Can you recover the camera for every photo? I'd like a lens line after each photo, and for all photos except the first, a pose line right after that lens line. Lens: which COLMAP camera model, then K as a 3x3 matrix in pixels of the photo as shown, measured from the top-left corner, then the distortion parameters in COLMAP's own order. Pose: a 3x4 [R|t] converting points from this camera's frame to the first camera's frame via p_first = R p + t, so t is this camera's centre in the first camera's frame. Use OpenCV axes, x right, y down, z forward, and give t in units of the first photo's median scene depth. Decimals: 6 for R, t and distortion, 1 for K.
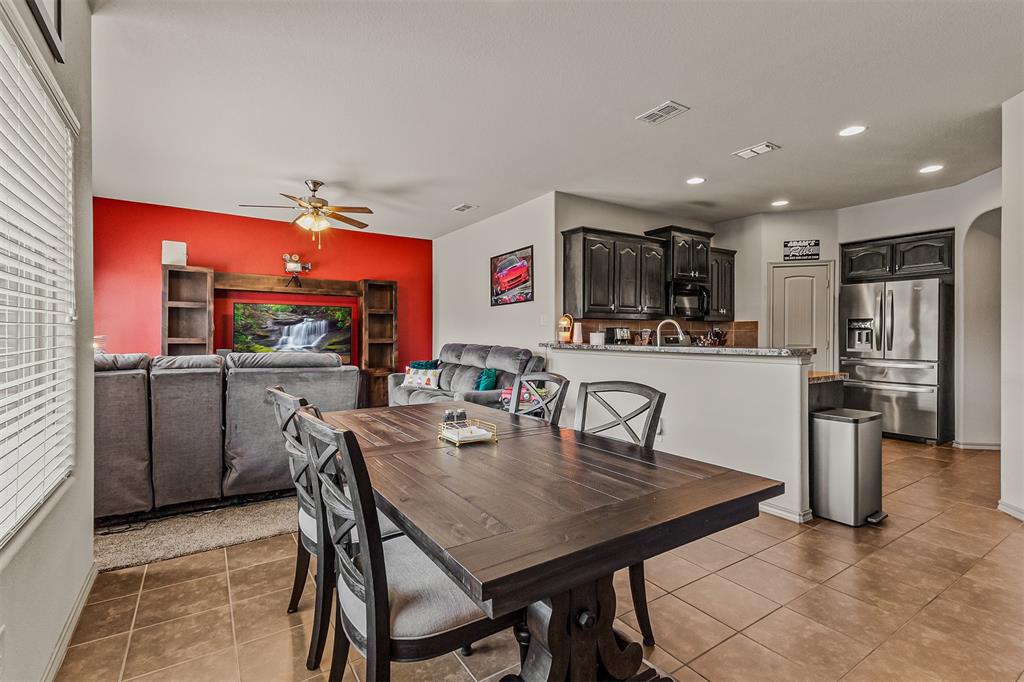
lens RADIAL K [[472.9, 0, 516.3], [0, 472.9, 336.2], [0, 0, 1]] dist [0.022752, -0.000866]
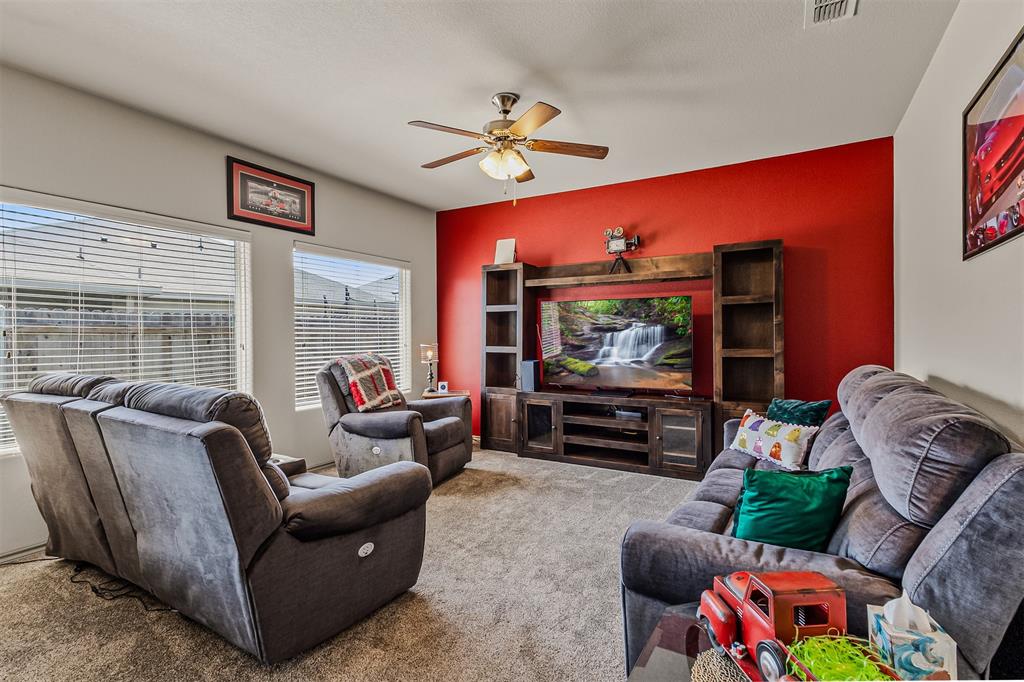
lens RADIAL K [[490.8, 0, 511.3], [0, 490.8, 336.2], [0, 0, 1]] dist [0.024474, -0.000221]
pose [[0.449141, -0.004798, -0.893448, 0.122318], [0.005294, 0.999982, -0.002708, -0.012157], [0.893445, -0.003514, 0.449158, 0.596111]]
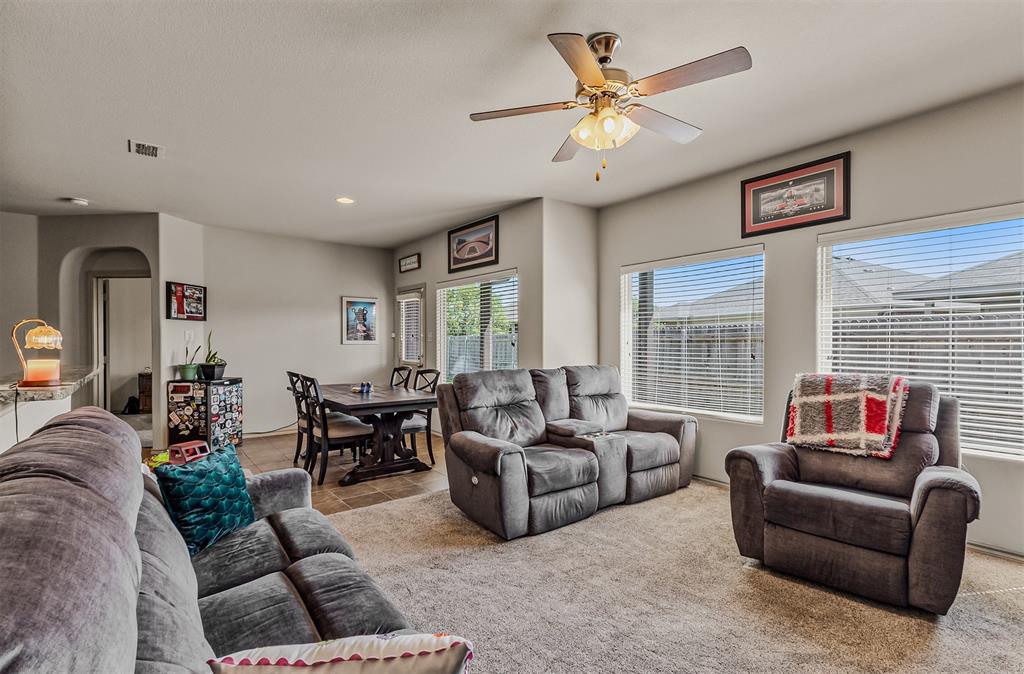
lens RADIAL K [[488.1, 0, 523.3], [0, 488.1, 345.8], [0, 0, 1]] dist [0.025245, 0.000113]
pose [[-0.996604, -0.003572, -0.082261, -0.253367], [-0.004474, 0.999932, 0.010776, -0.022442], [0.082217, 0.011107, -0.996553, 1.231557]]
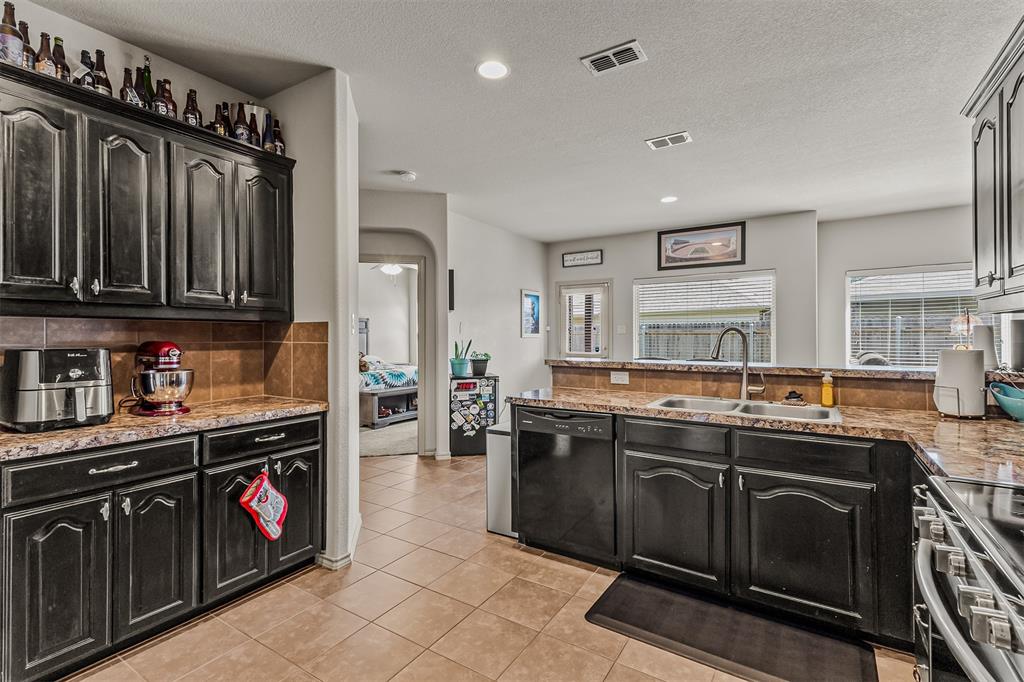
lens RADIAL K [[472.9, 0, 516.3], [0, 472.9, 336.2], [0, 0, 1]] dist [0.022752, -0.000866]
pose [[-0.912639, 0.001463, -0.408763, 0.588373], [0.000501, 0.999997, 0.002458, -0.016829], [0.408765, 0.002039, -0.912637, 1.032413]]
